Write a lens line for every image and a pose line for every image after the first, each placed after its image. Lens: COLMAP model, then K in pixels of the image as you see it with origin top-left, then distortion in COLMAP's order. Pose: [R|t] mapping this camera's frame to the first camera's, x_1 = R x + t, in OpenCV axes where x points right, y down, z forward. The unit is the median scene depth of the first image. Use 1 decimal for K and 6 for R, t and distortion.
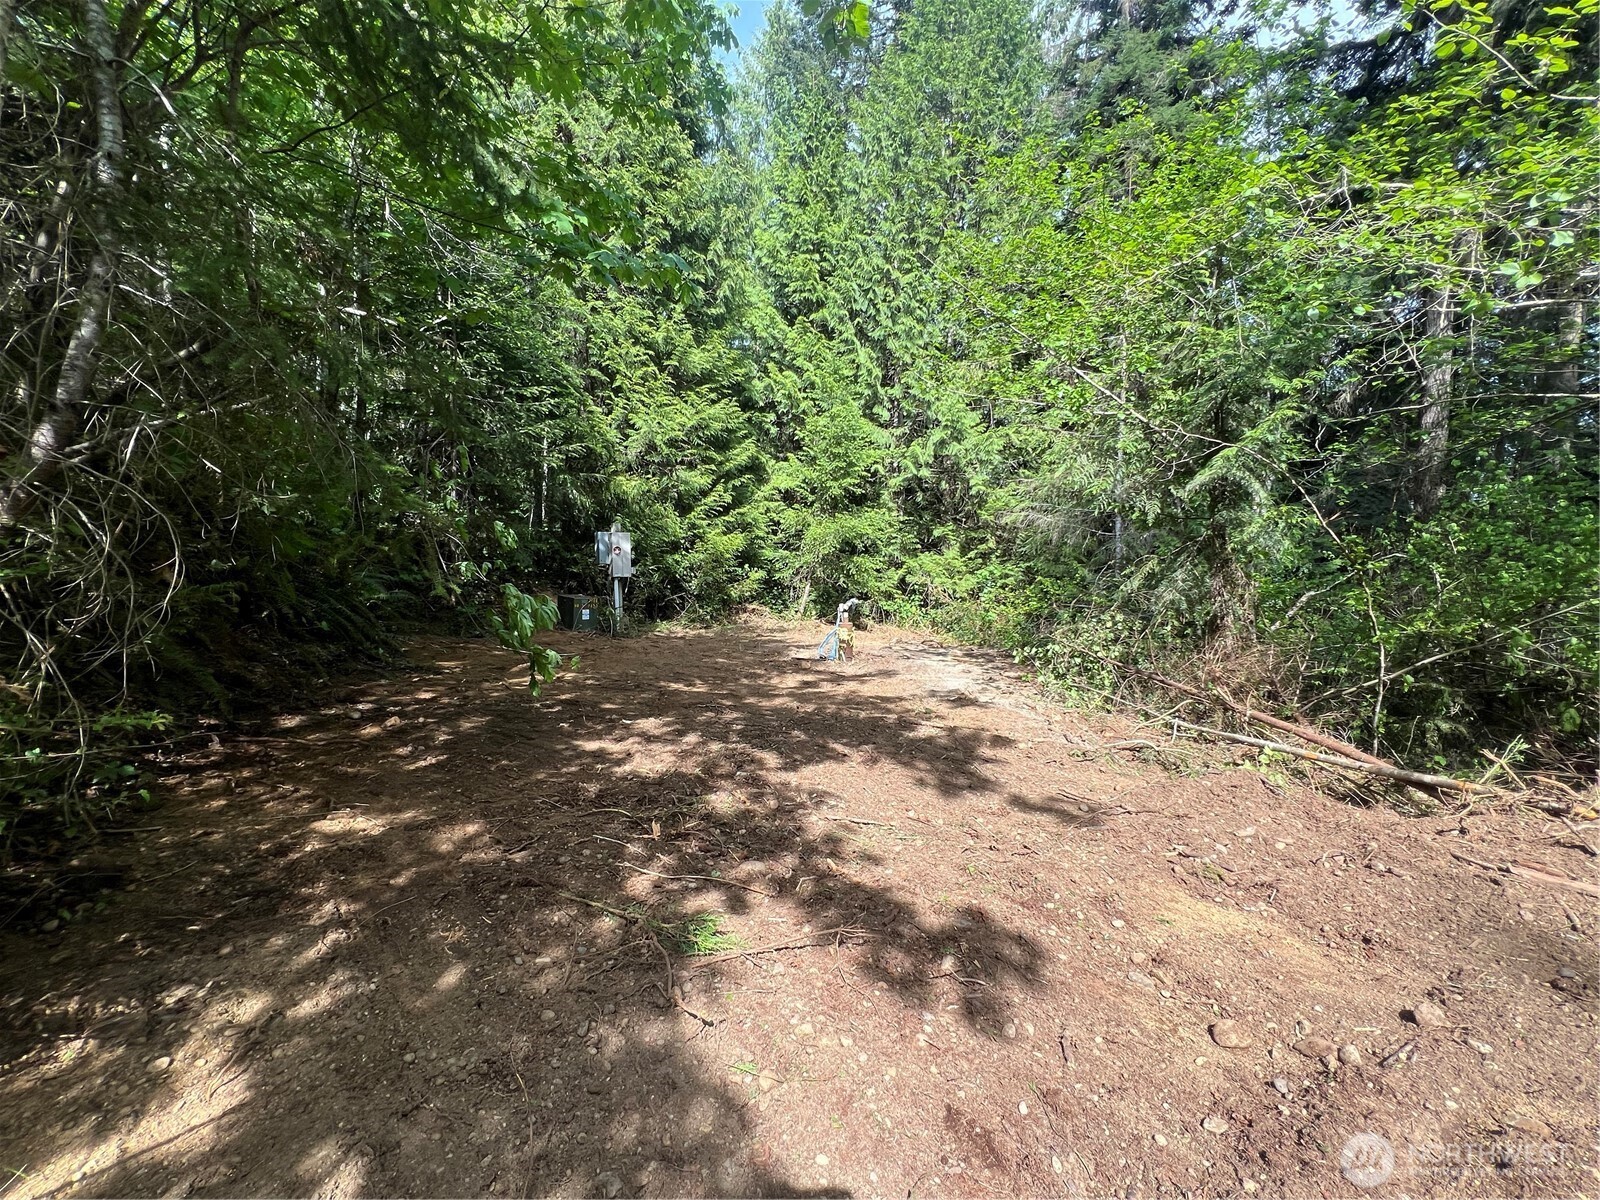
lens RADIAL K [[645.8, 0, 810.6], [0, 645.8, 597.3], [0, 0, 1]] dist [0.000232, -0.000025]
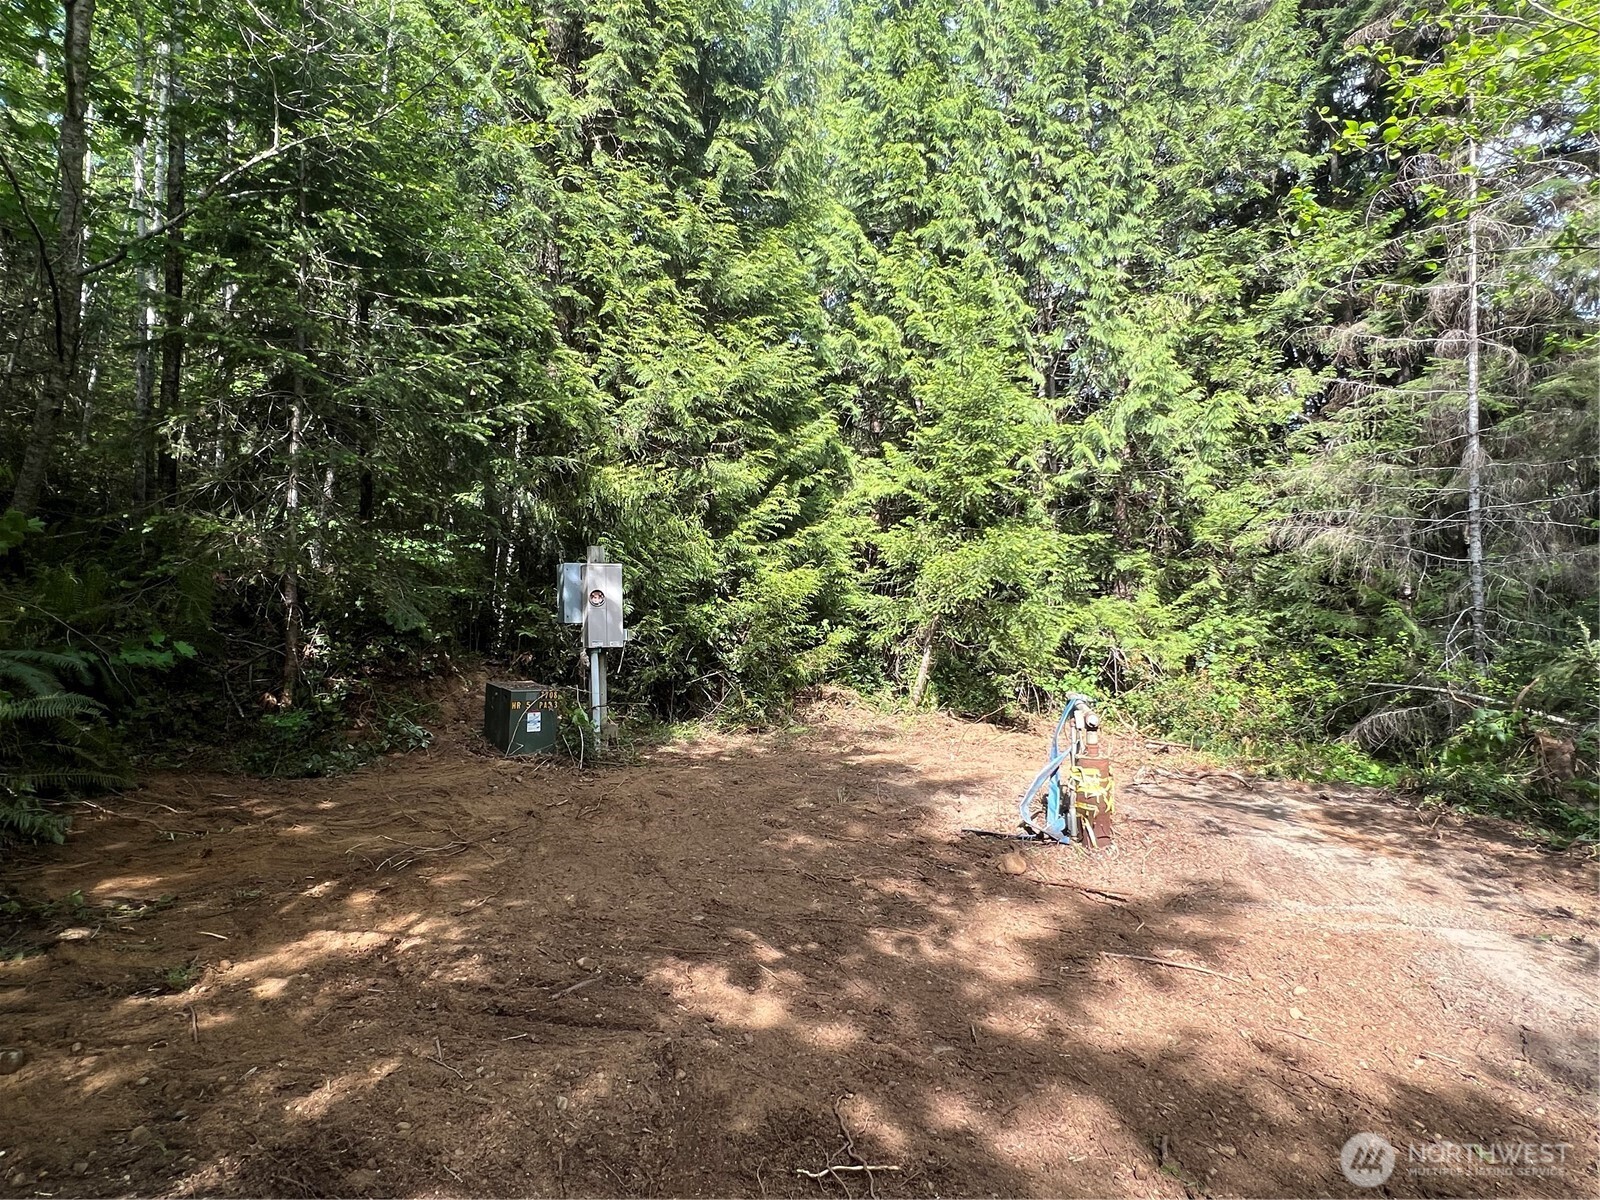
lens RADIAL K [[831.5, 0, 800.0], [0, 831.5, 600.0], [0, 0, 1]] dist [-0.000451, 0.000027]
pose [[0.995453, -0.010447, -0.094679, -0.051427], [0.003972, 0.997656, -0.068319, -0.017880], [0.095171, 0.067632, 0.993161, 0.253393]]
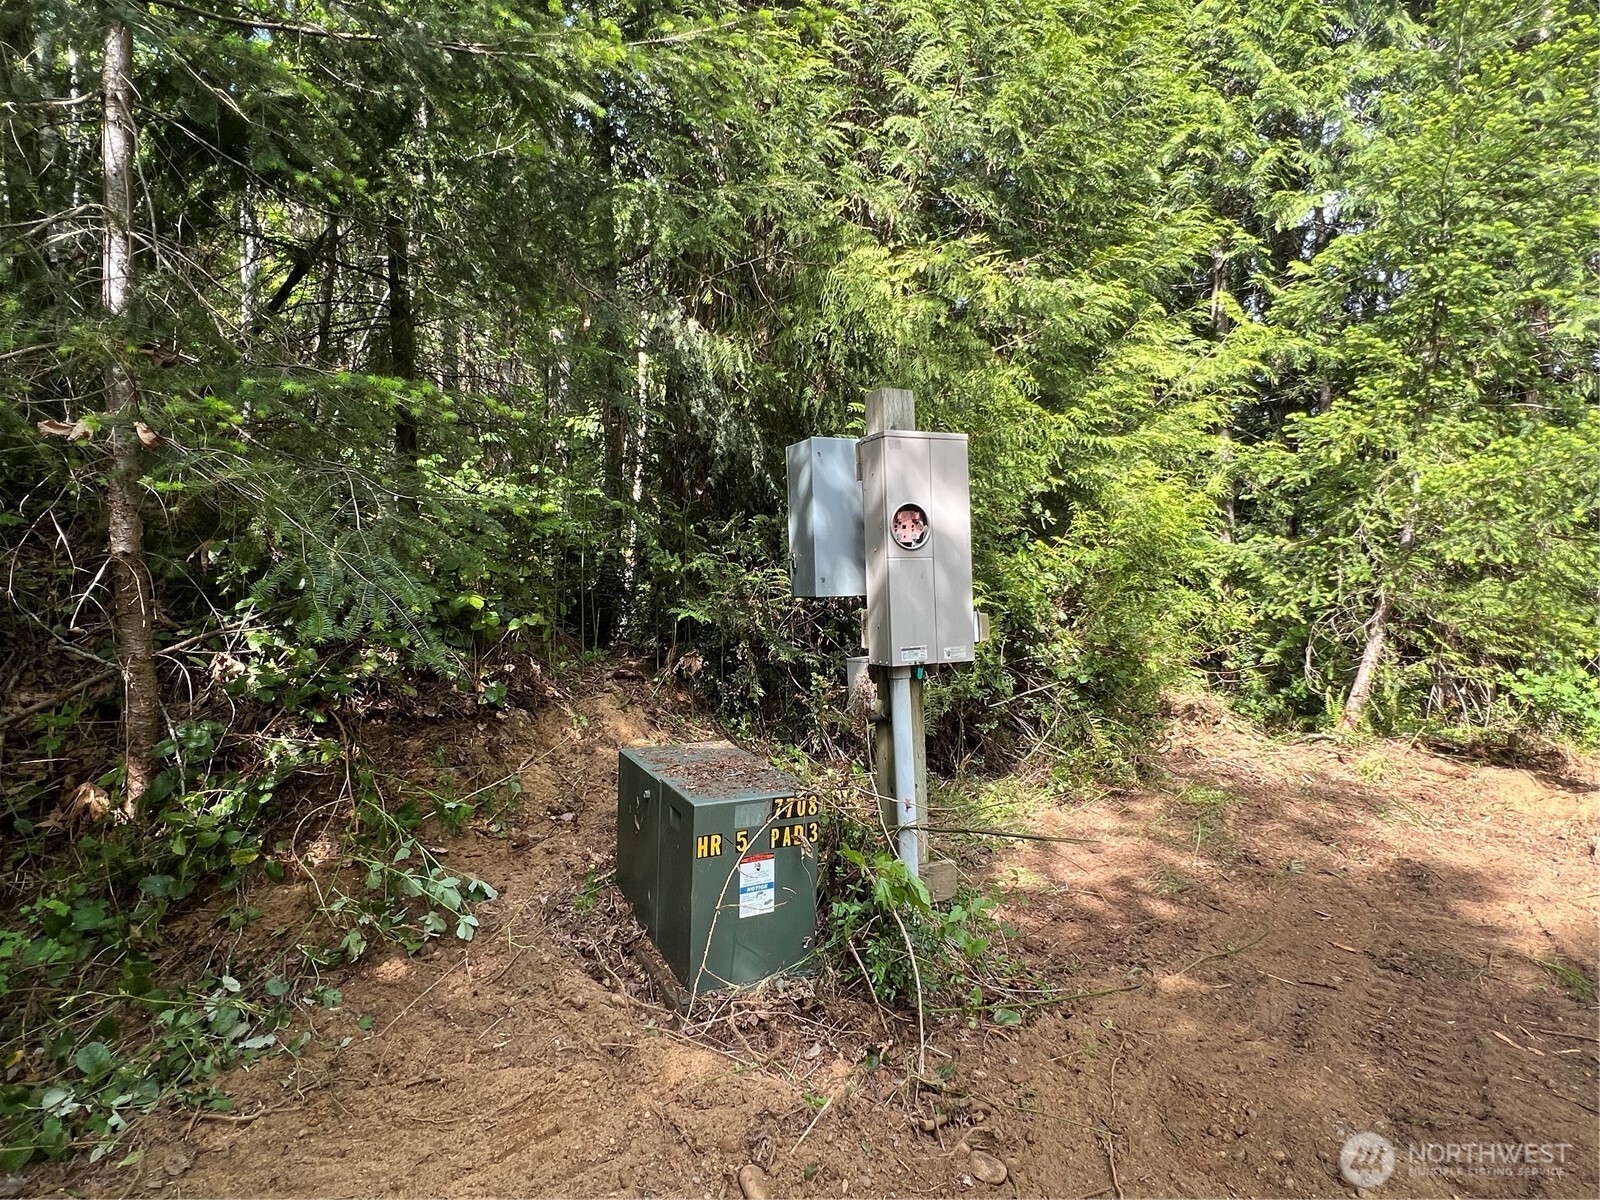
lens RADIAL K [[831.5, 0, 800.0], [0, 831.5, 600.0], [0, 0, 1]] dist [-0.000451, 0.000027]
pose [[0.973714, -0.016443, -0.227180, -0.205936], [0.011594, 0.999676, -0.022666, -0.034357], [0.227479, 0.019436, 0.973589, 0.564618]]
